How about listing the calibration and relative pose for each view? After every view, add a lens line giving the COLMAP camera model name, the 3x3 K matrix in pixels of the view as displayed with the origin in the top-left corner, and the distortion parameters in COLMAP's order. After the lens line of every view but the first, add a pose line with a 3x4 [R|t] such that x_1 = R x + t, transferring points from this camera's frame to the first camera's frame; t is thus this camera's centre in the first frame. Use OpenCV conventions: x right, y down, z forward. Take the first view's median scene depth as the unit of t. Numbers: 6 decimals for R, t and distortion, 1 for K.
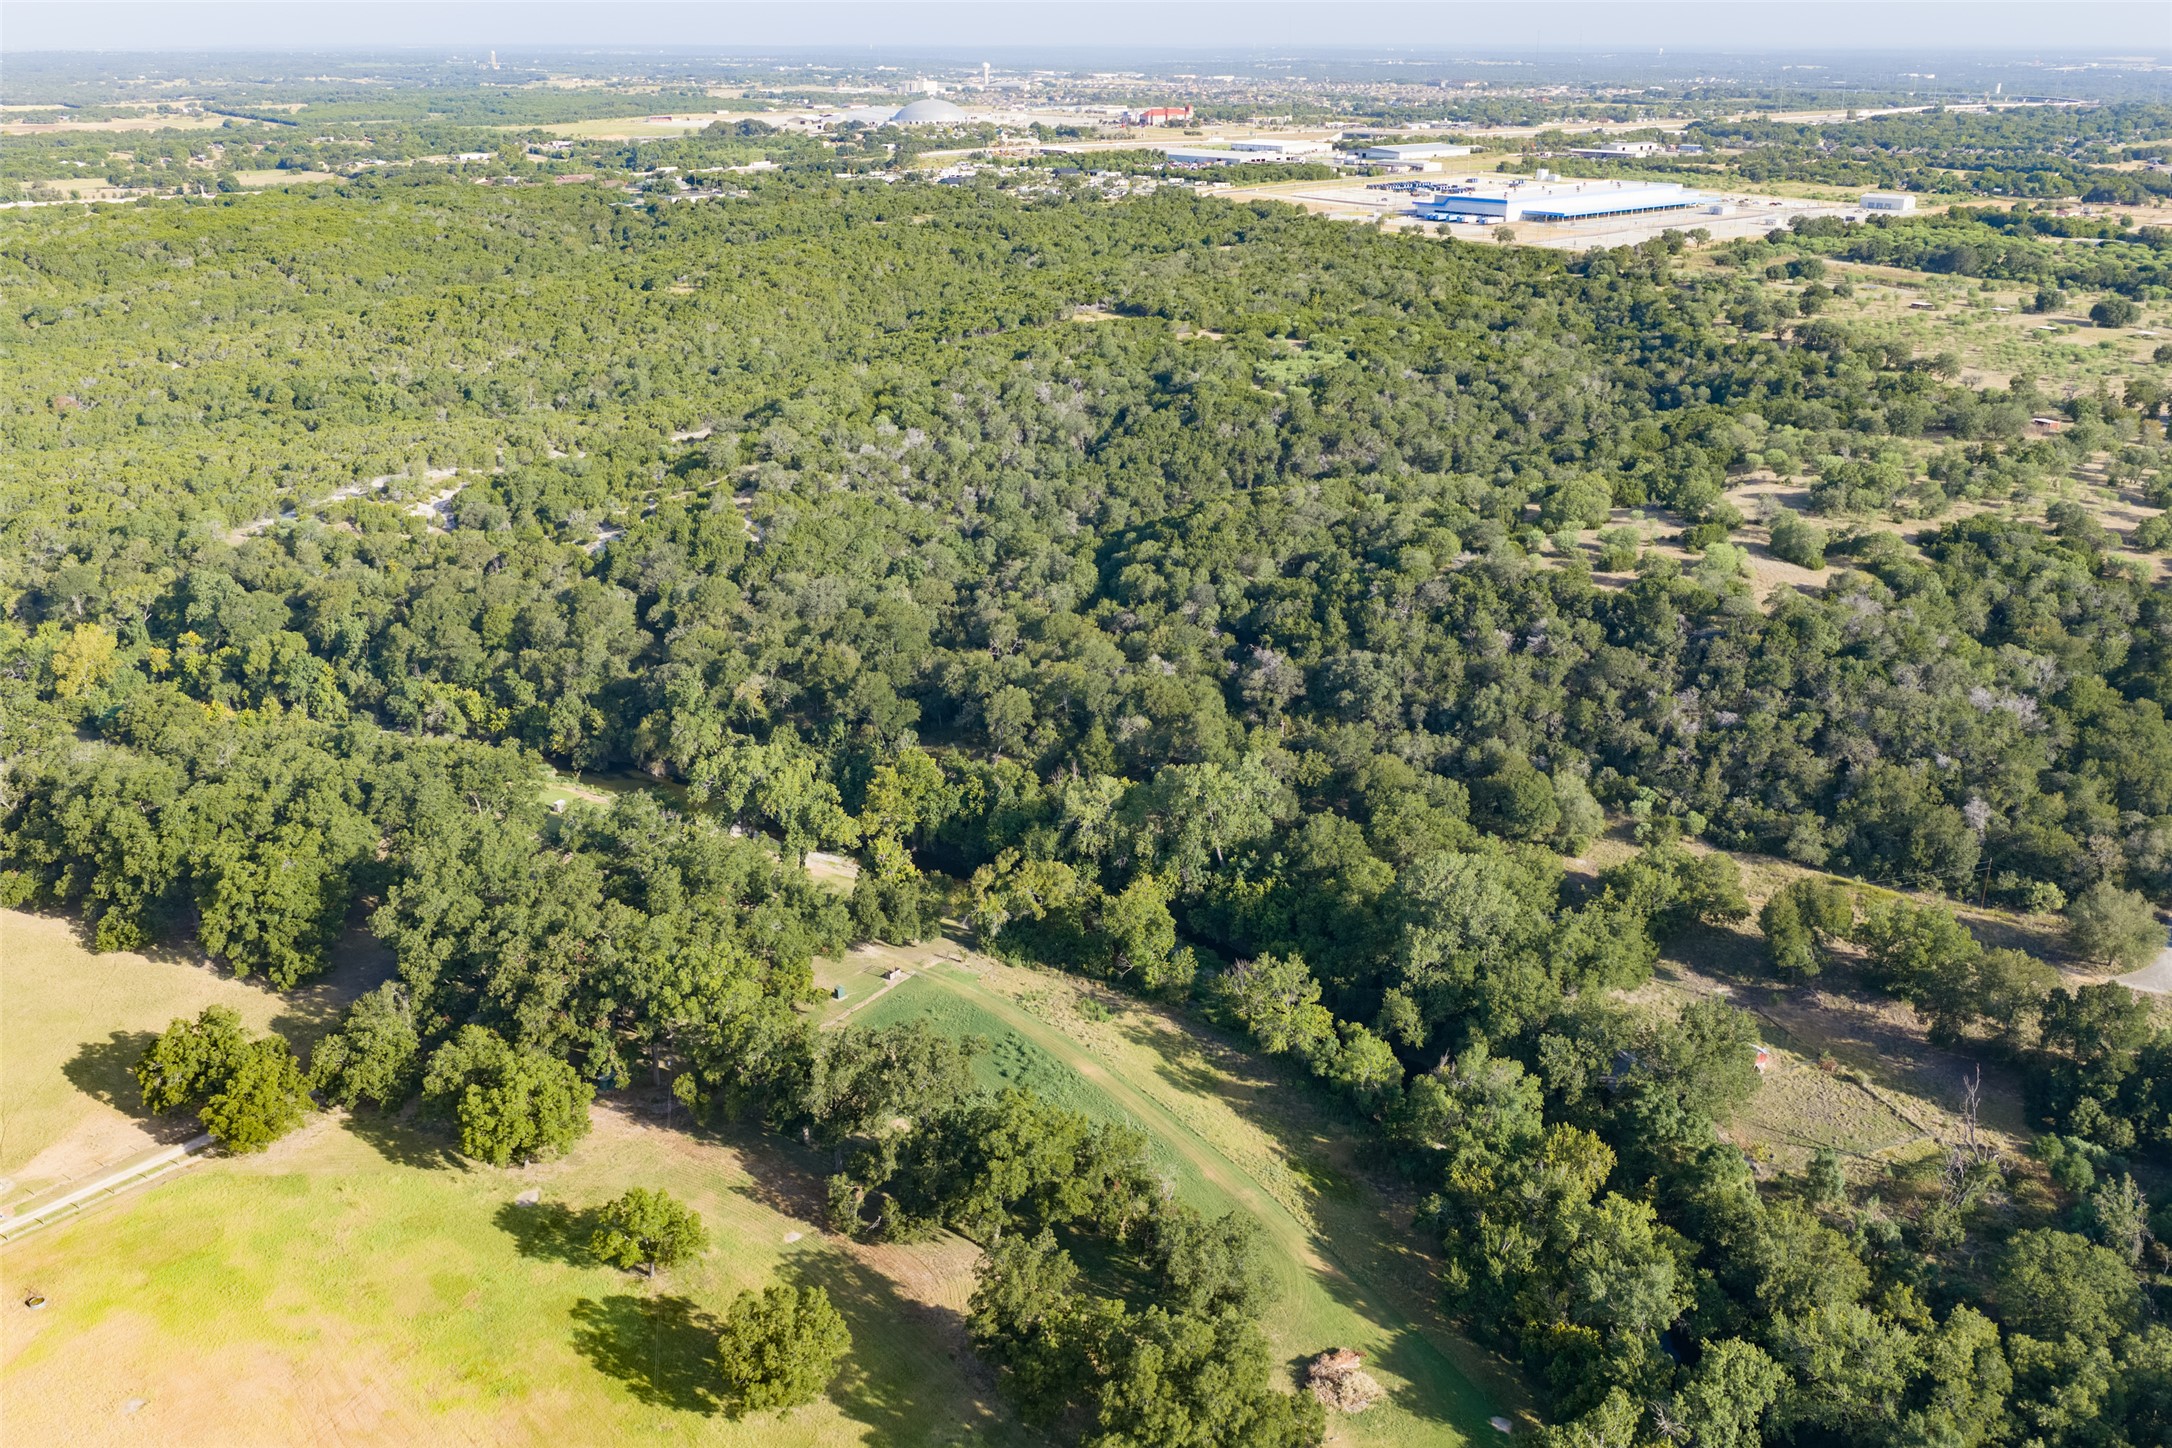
lens RADIAL K [[1830.2, 0, 1089.4], [0, 1830.2, 725.8], [0, 0, 1]] dist [0.011217, -0.015755]
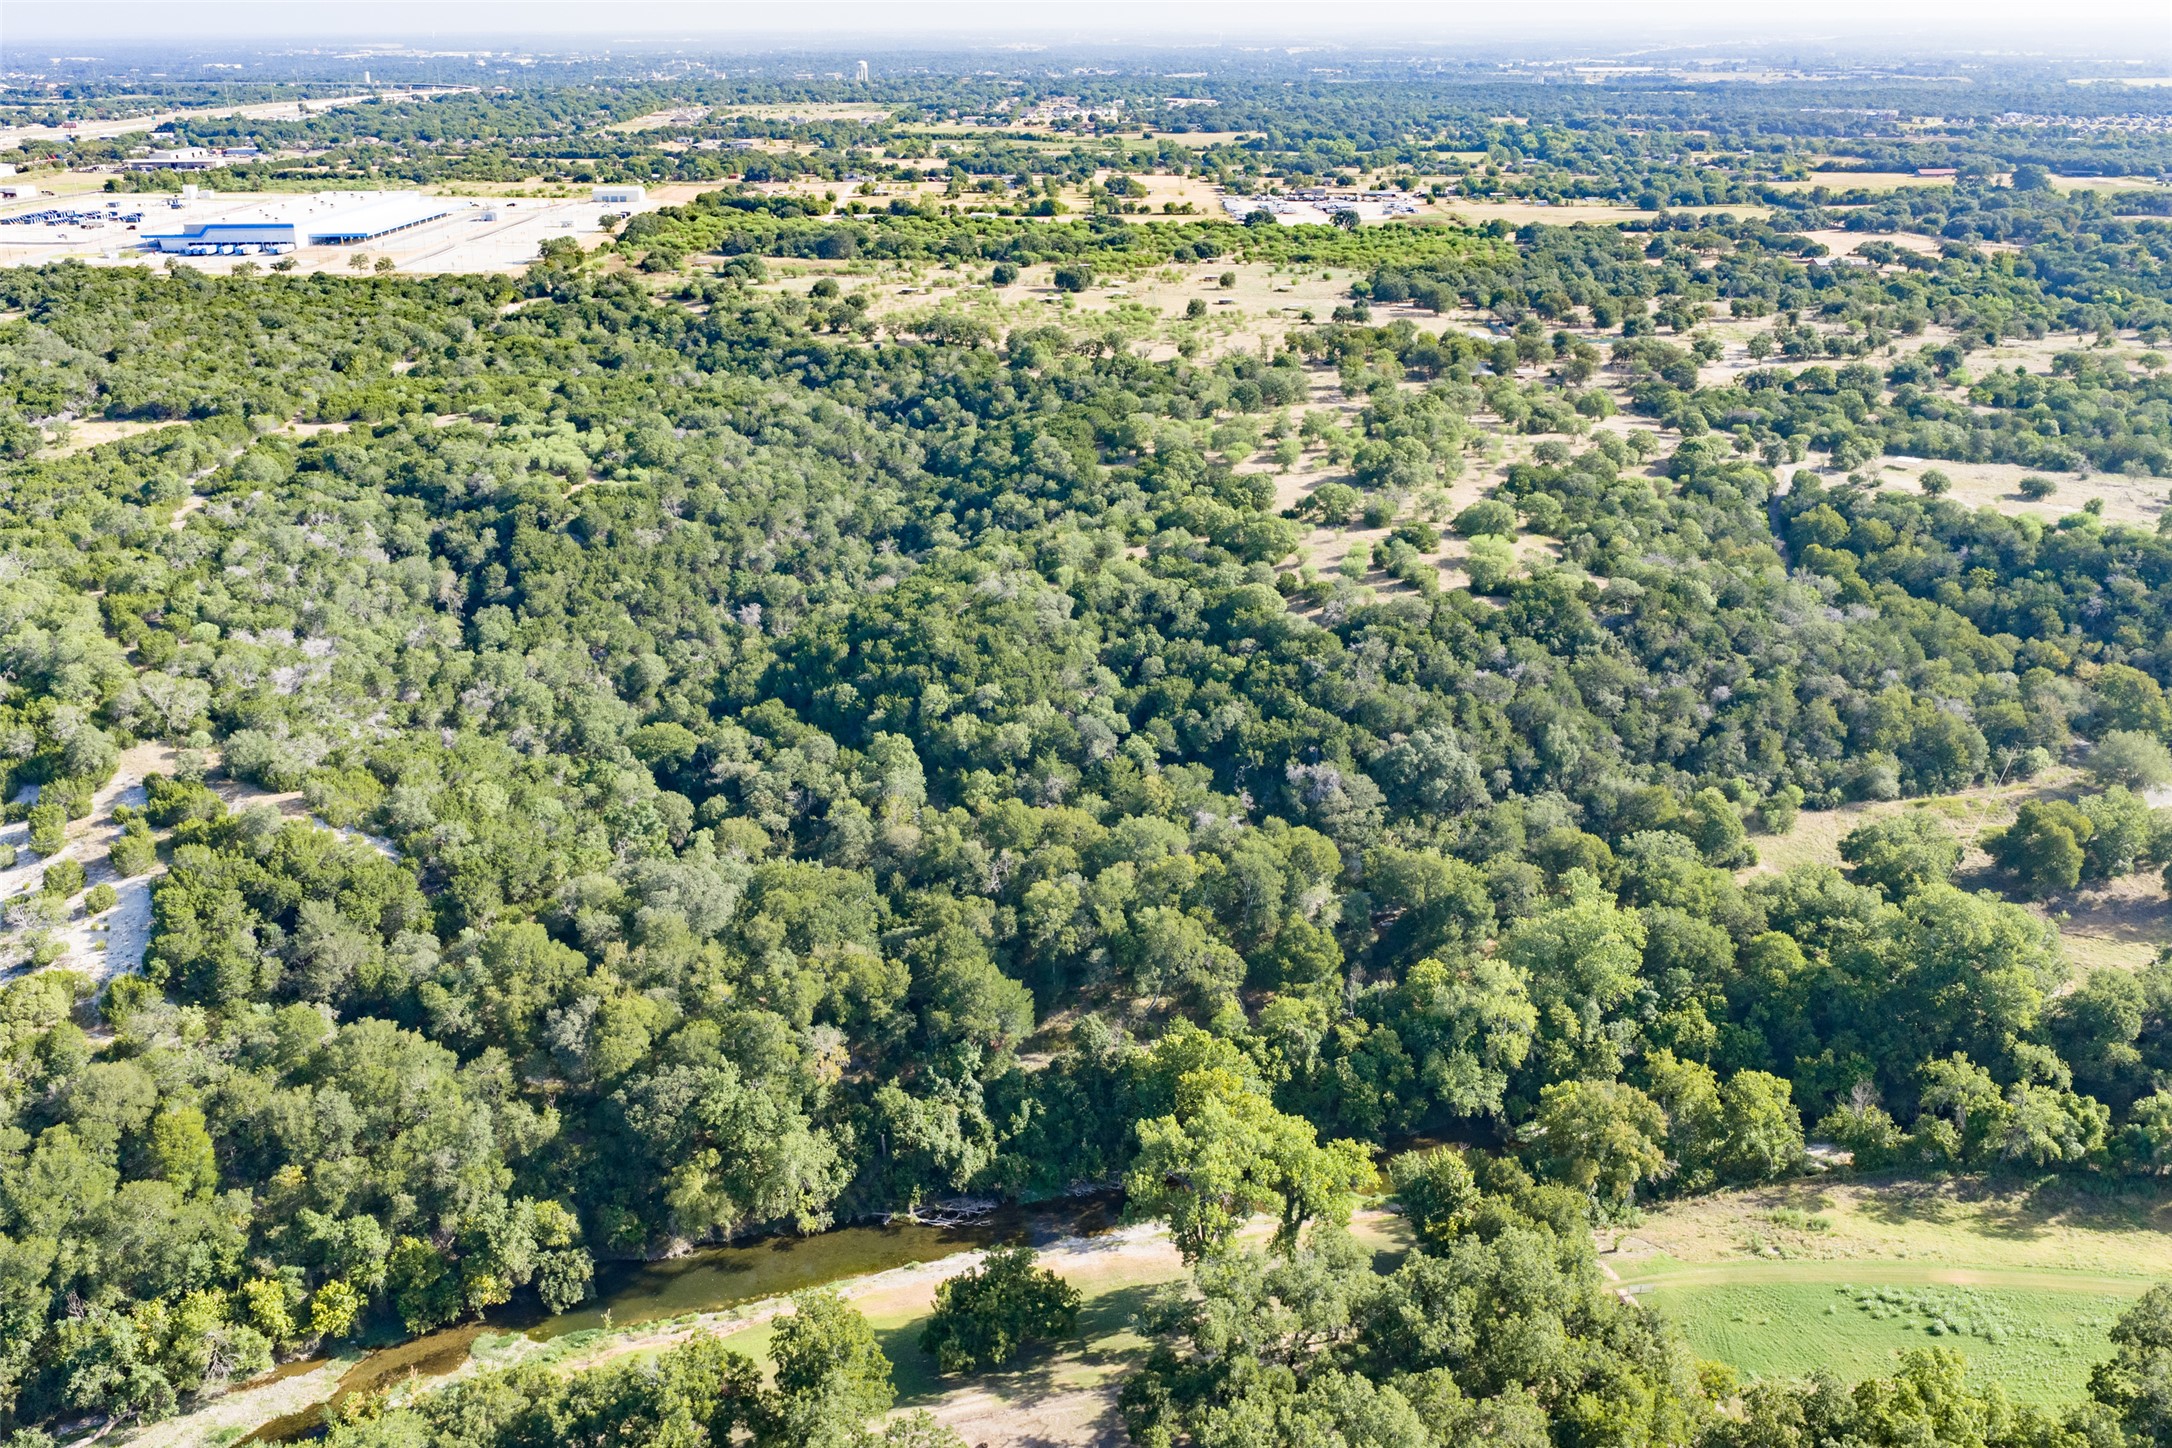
lens RADIAL K [[1860.7, 0, 1099.8], [0, 1860.7, 726.1], [0, 0, 1]] dist [0.014604, -0.009136]
pose [[0.648919, -0.273491, 0.710005, -0.487869], [0.273494, 0.954638, 0.117758, -0.159547], [-0.710003, 0.117767, 0.694281, 0.410037]]
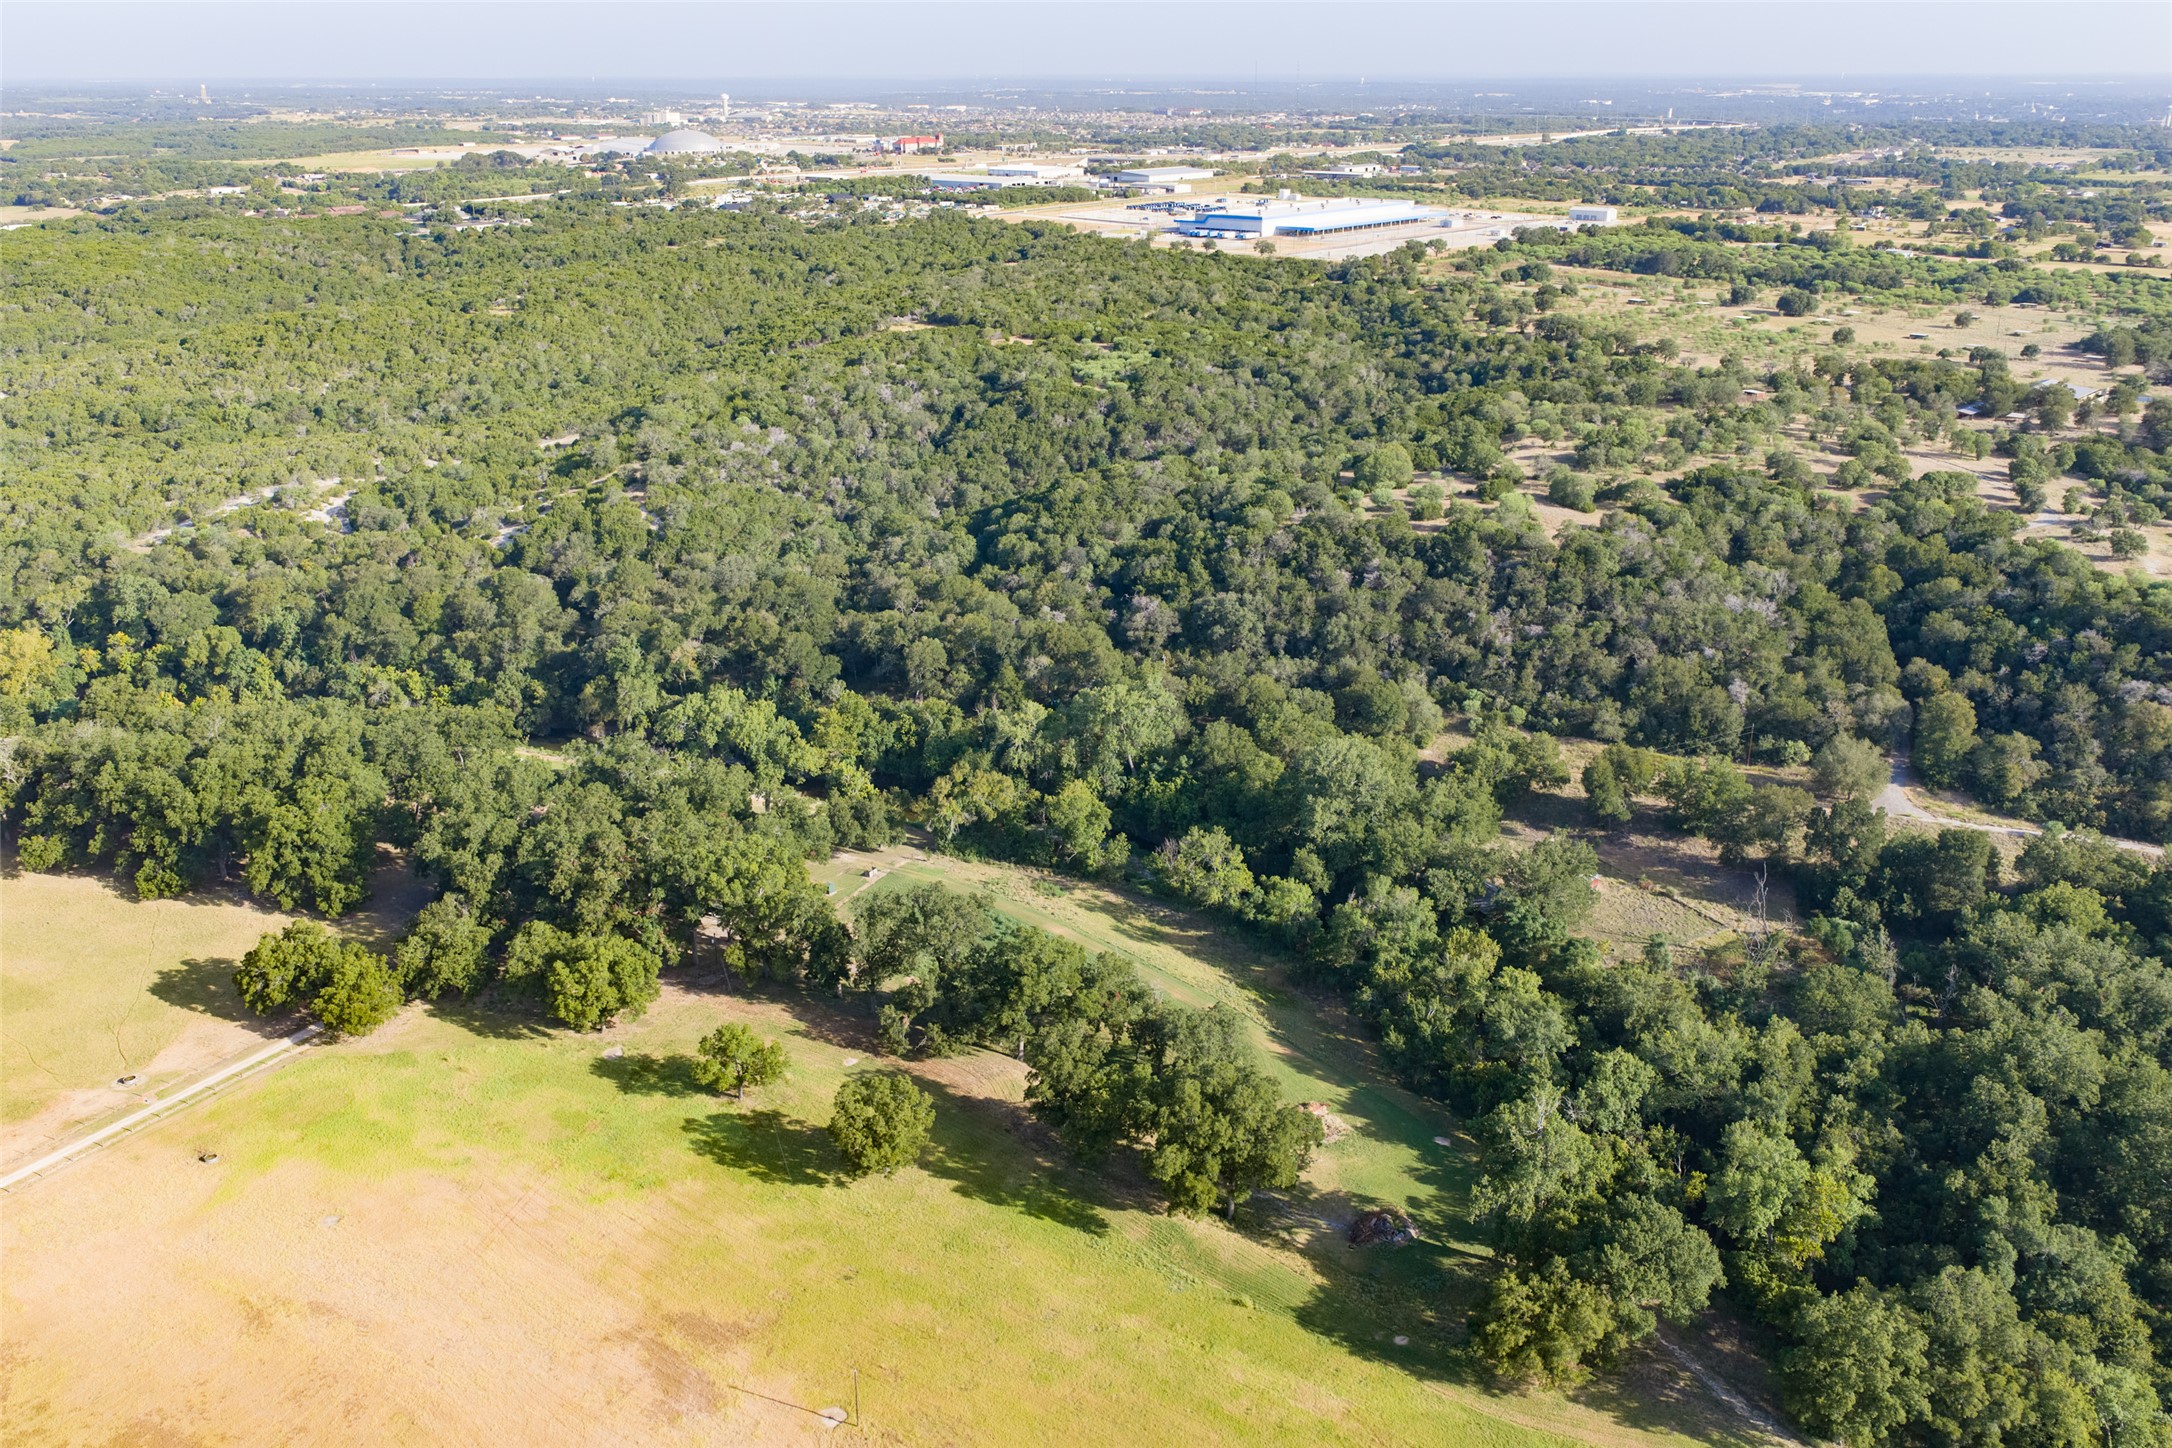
lens RADIAL K [[1803.6, 0, 1091.5], [0, 1803.6, 727.3], [0, 0, 1]] dist [0.010181, -0.010738]
pose [[0.989281, -0.052869, 0.136116, -0.081829], [0.054172, 0.998514, -0.005884, 0.039577], [-0.135603, 0.013195, 0.990675, -0.104765]]
